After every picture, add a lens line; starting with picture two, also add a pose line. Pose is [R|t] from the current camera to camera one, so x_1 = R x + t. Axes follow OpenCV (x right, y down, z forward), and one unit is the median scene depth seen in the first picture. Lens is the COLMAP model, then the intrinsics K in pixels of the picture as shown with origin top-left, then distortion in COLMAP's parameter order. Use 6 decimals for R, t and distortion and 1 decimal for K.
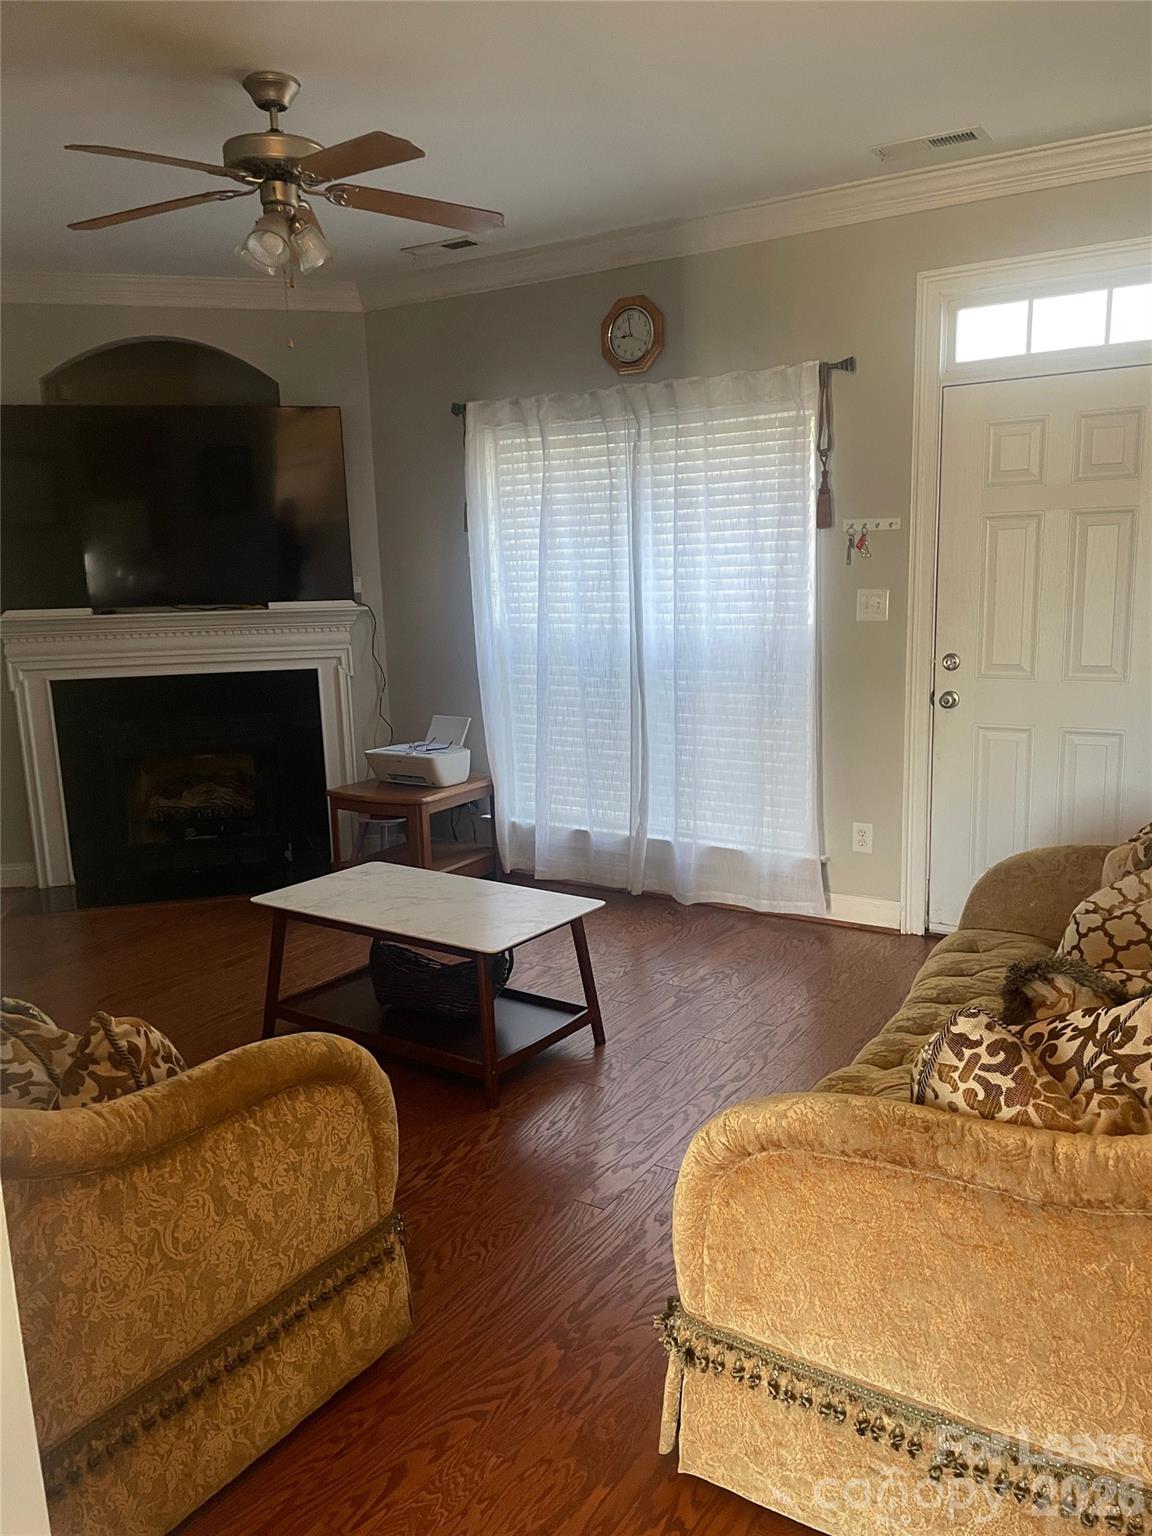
lens RADIAL K [[1170.2, 0, 575.9], [0, 1170.2, 774.8], [0, 0, 1]] dist [0.087687, -0.122712]
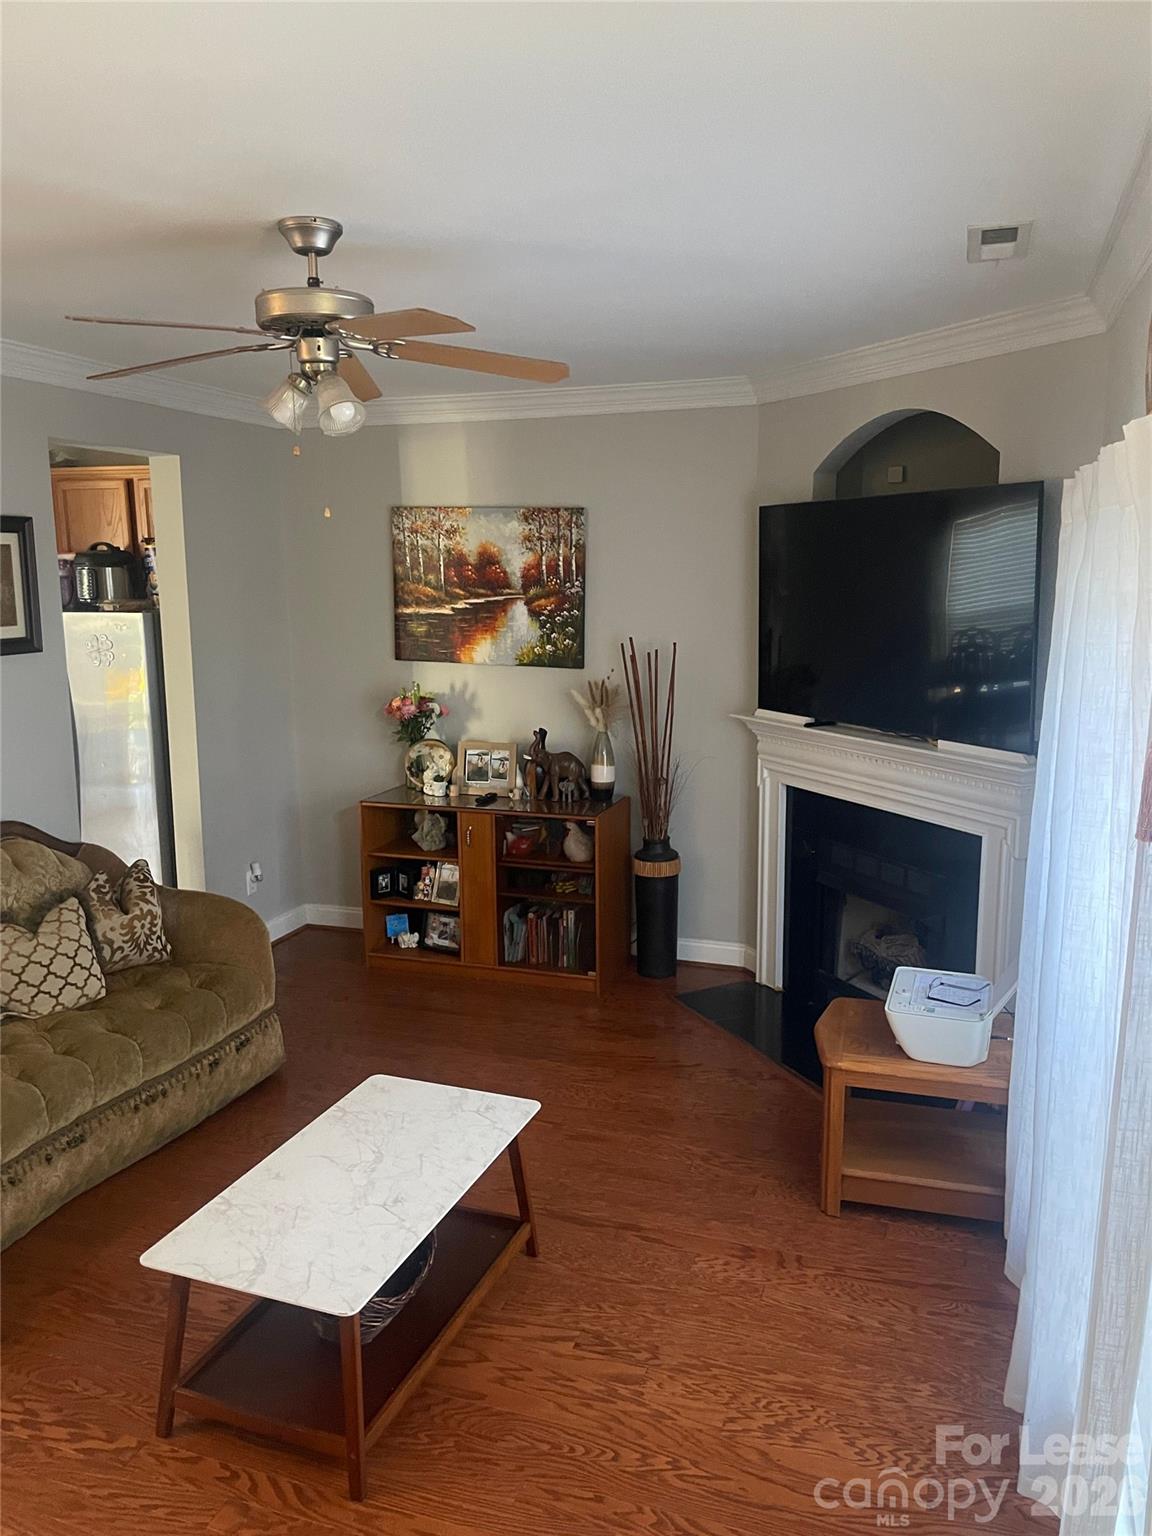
lens RADIAL K [[1170.2, 0, 590.8], [0, 1170.2, 769.1], [0, 0, 1]] dist [0.087687, -0.122712]
pose [[0.240930, 0.190954, -0.951572, 0.542081], [-0.171465, 0.973406, 0.151922, -0.261064], [0.955276, 0.126558, 0.267265, 0.726356]]
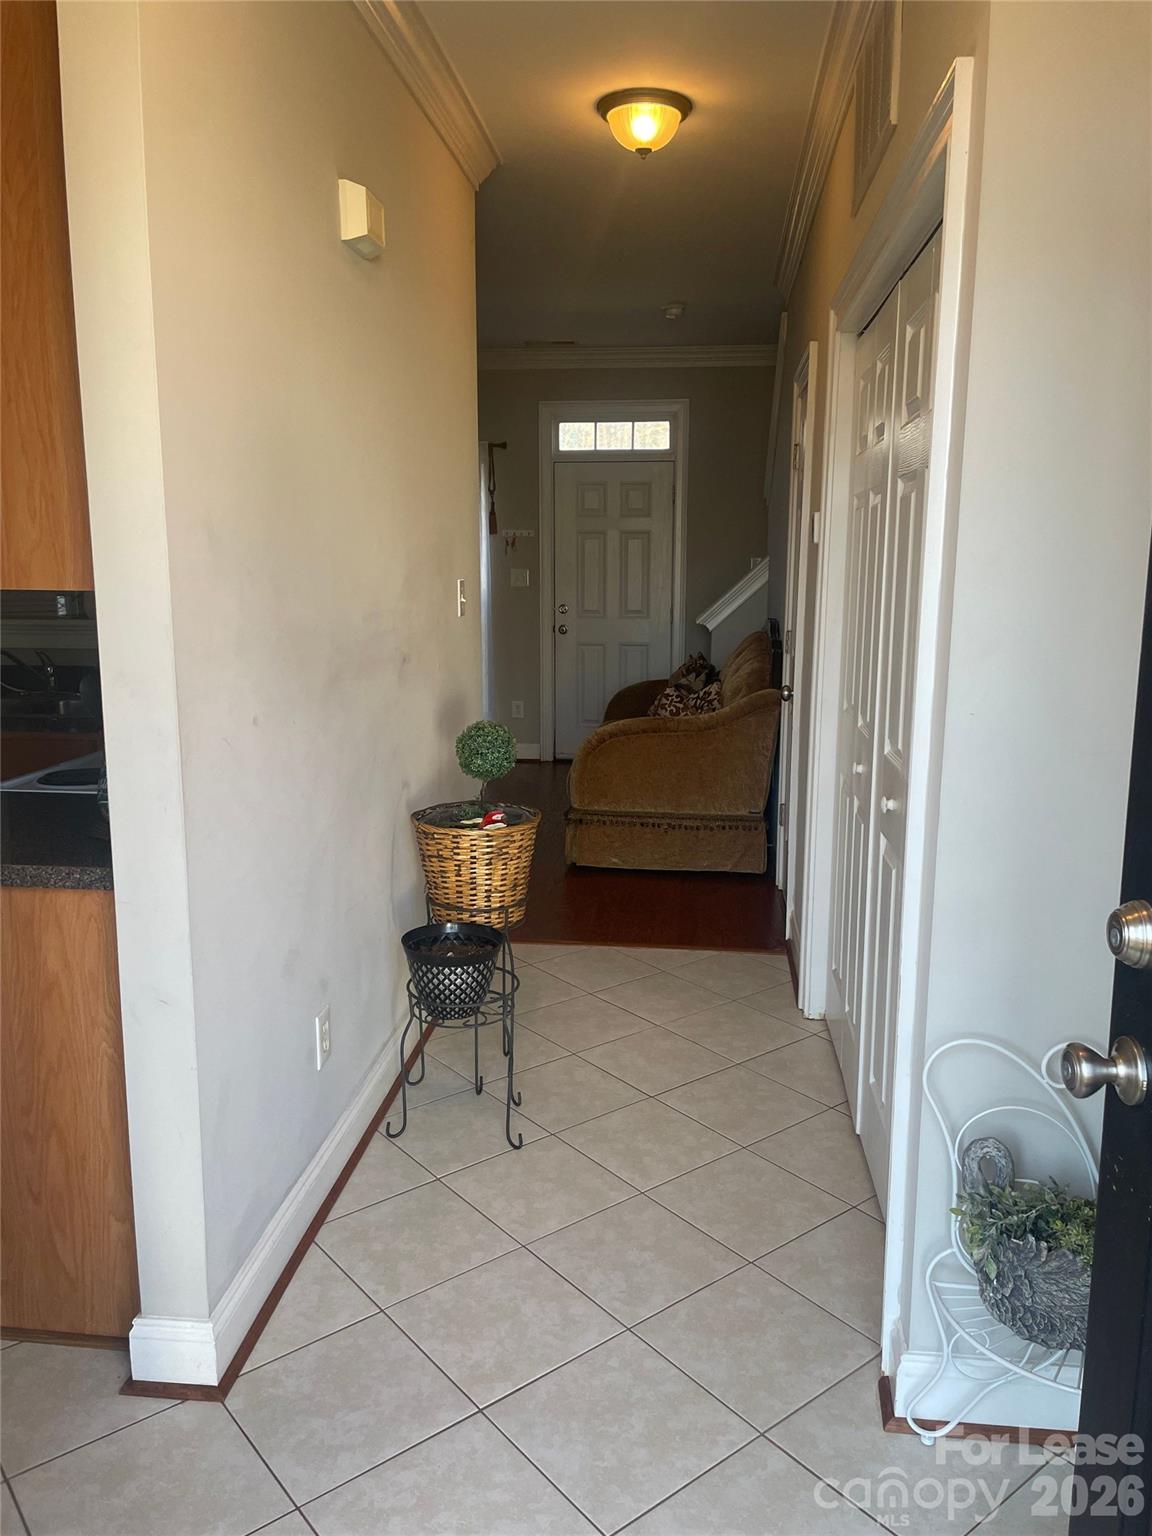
lens RADIAL K [[1170.2, 0, 578.4], [0, 1170.2, 763.8], [0, 0, 1]] dist [0.087687, -0.122712]
pose [[0.891381, -0.048195, 0.450685, -0.495209], [0.053791, 0.998552, 0.000393, 0.145626], [-0.450052, 0.023893, 0.892683, -0.643794]]
